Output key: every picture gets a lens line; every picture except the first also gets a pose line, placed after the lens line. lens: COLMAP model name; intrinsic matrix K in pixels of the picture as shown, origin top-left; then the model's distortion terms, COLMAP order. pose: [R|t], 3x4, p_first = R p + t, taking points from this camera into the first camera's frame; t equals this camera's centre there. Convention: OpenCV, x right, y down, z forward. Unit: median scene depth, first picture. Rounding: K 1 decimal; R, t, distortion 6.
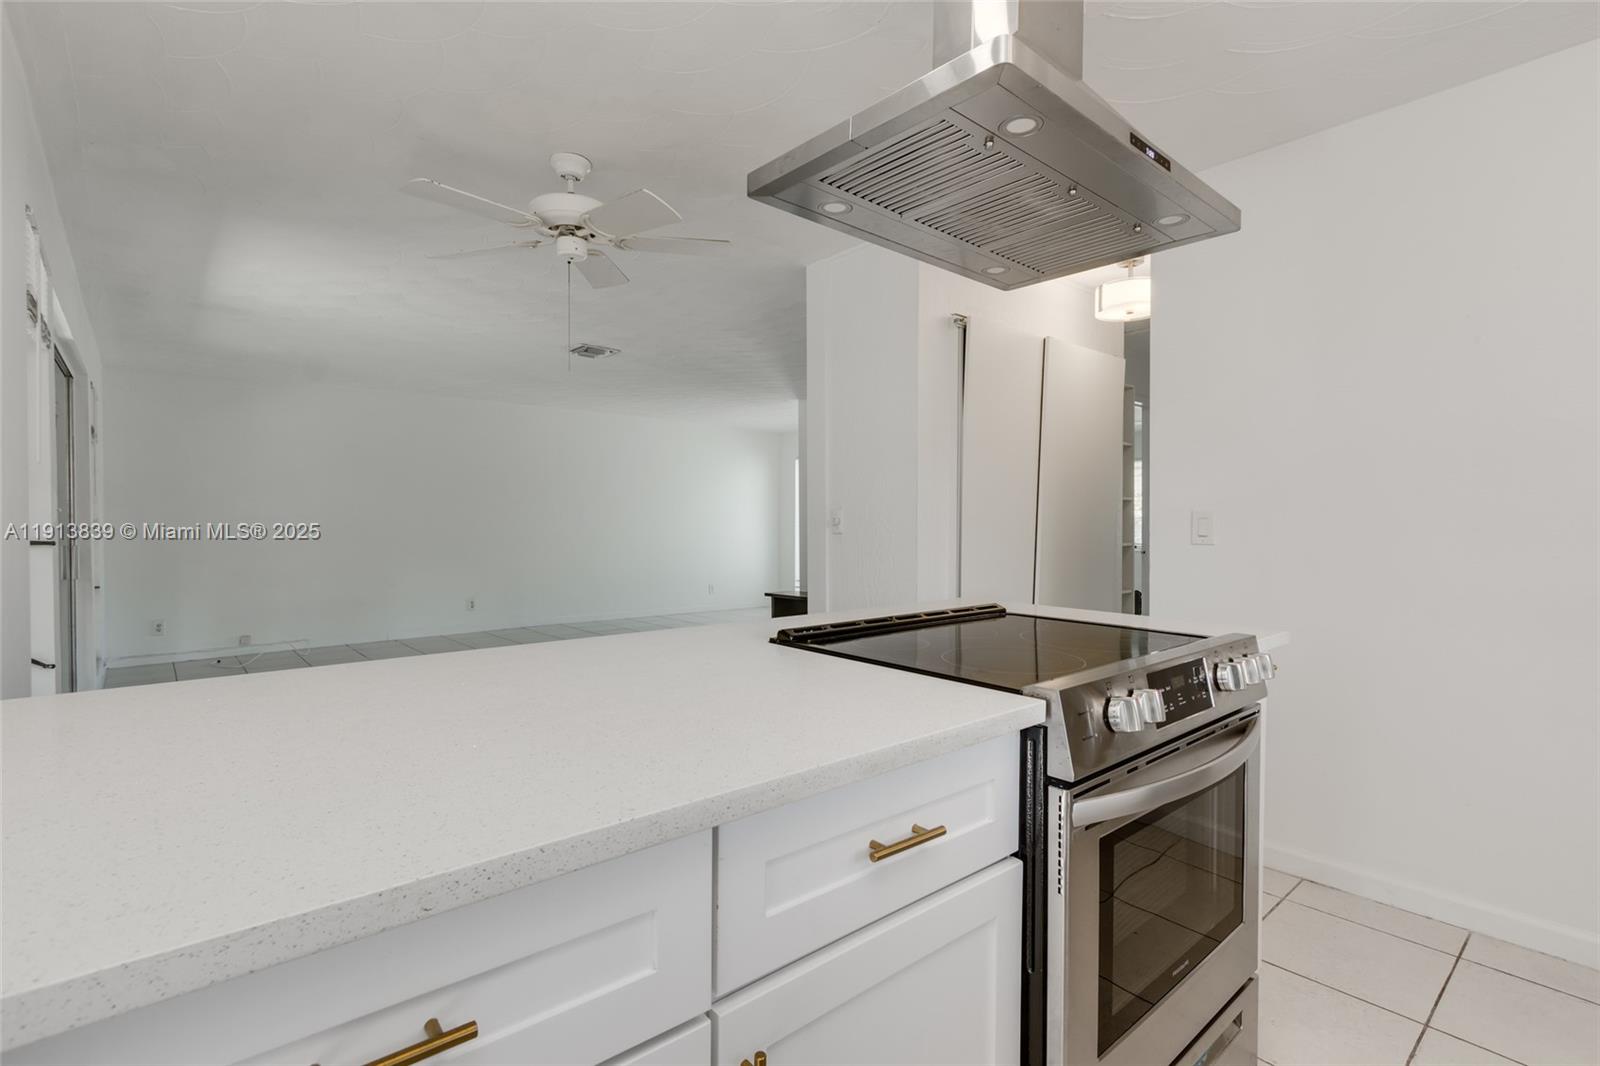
lens RADIAL K [[756.0, 0, 806.5], [0, 756.0, 530.9], [0, 0, 1]] dist [0.007553, 0.000107]
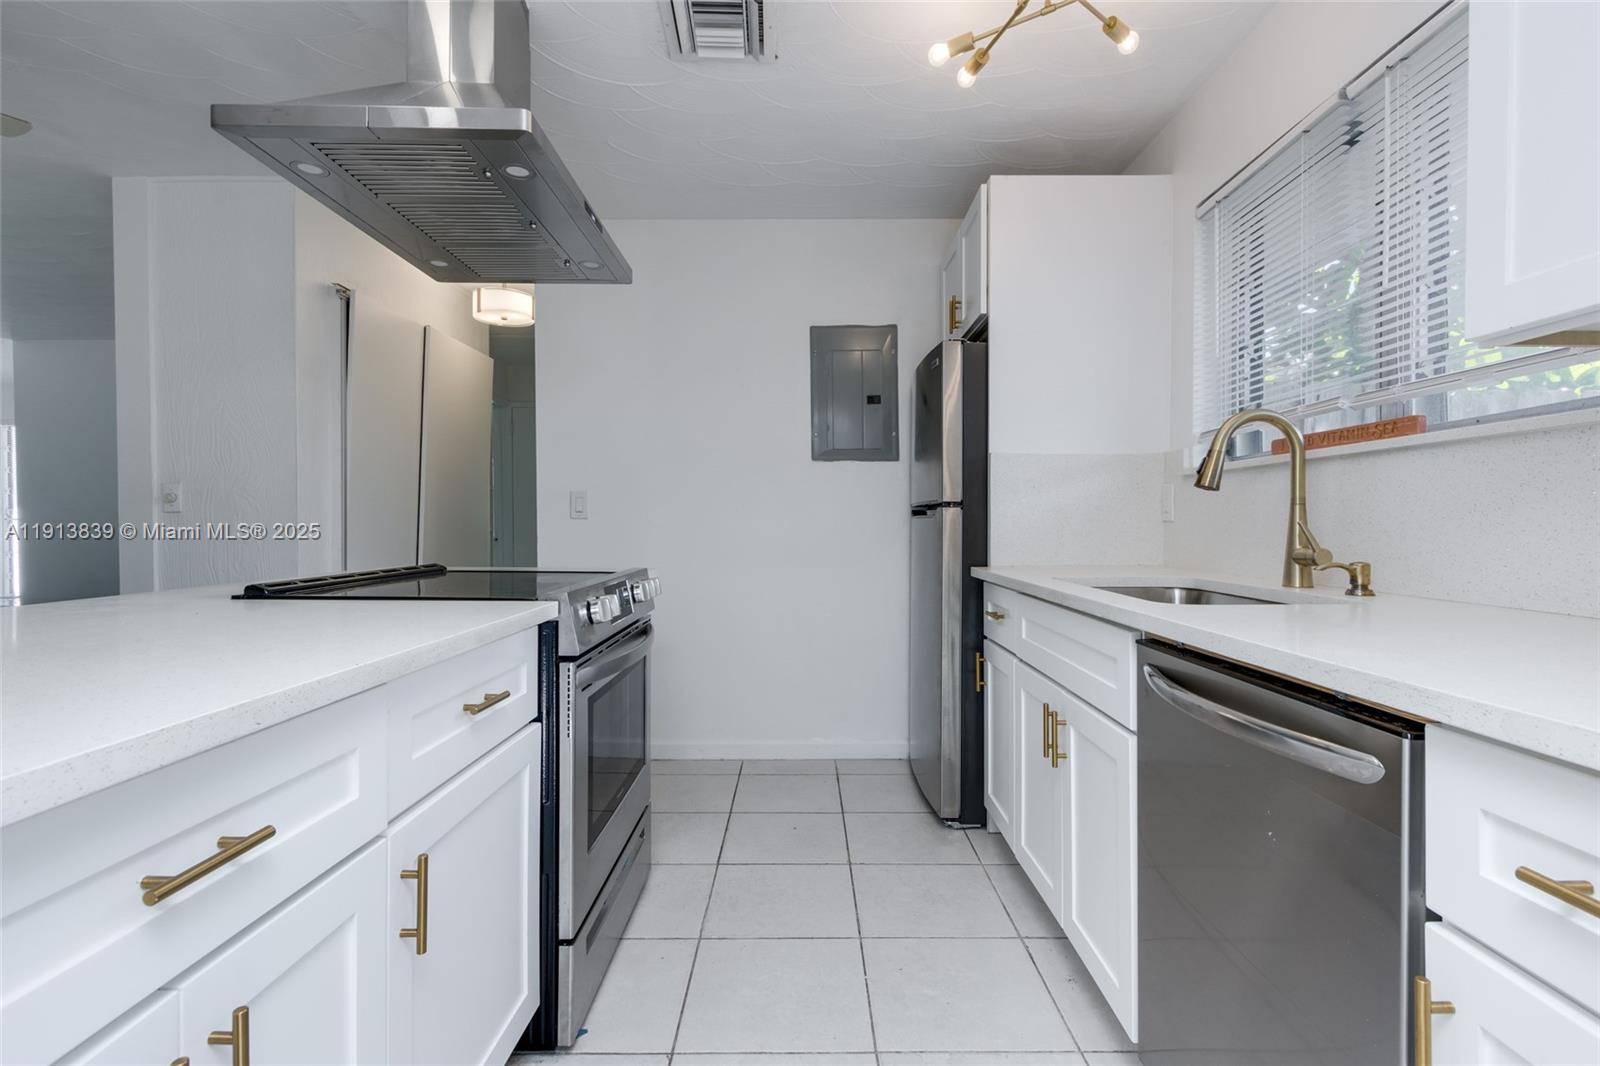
lens RADIAL K [[756.0, 0, 806.5], [0, 756.0, 530.9], [0, 0, 1]] dist [0.007553, 0.000107]
pose [[0.655599, -0.010523, 0.755036, -0.313811], [0.011830, 0.999923, 0.003664, 0.069402], [-0.755017, 0.006530, 0.655673, -0.185499]]
